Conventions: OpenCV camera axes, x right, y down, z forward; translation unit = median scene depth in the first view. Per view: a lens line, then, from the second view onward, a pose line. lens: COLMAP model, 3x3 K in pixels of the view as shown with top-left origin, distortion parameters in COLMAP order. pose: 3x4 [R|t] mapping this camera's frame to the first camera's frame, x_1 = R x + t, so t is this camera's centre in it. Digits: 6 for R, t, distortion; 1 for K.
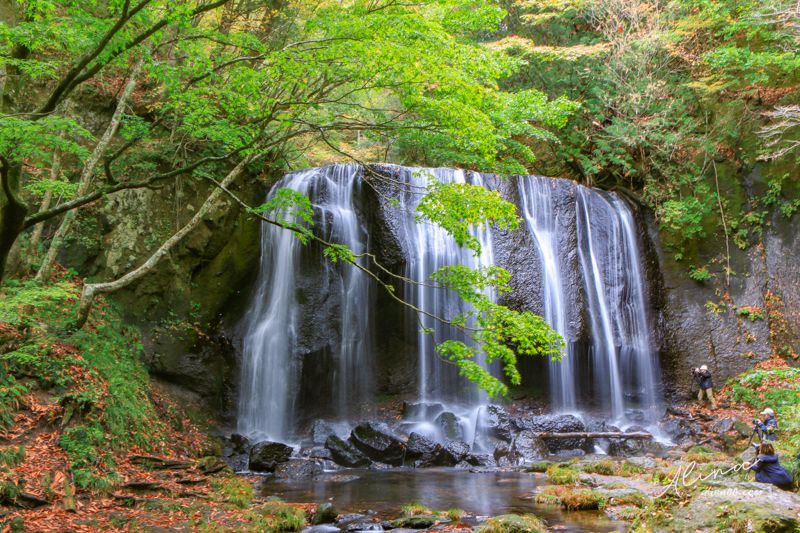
lens RADIAL K [[823.3, 0, 394.2], [0, 823.3, 282.6], [0, 0, 1]] dist [-0.011889, 0.052177]
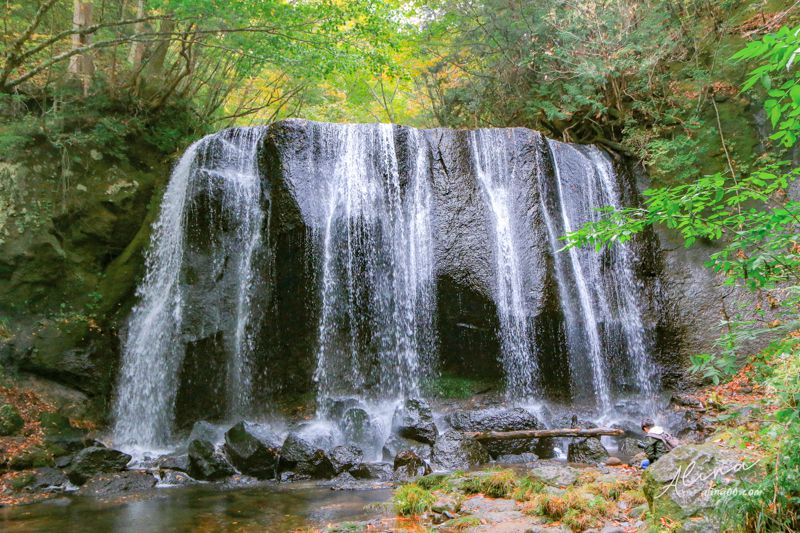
lens RADIAL K [[647.4, 0, 399.2], [0, 647.4, 276.1], [0, 0, 1]] dist [-0.112110, 0.115838]
pose [[0.980797, -0.065683, -0.183636, 0.223316], [0.052445, 0.995724, -0.076042, 0.079398], [0.187846, 0.064951, 0.980049, 0.393294]]
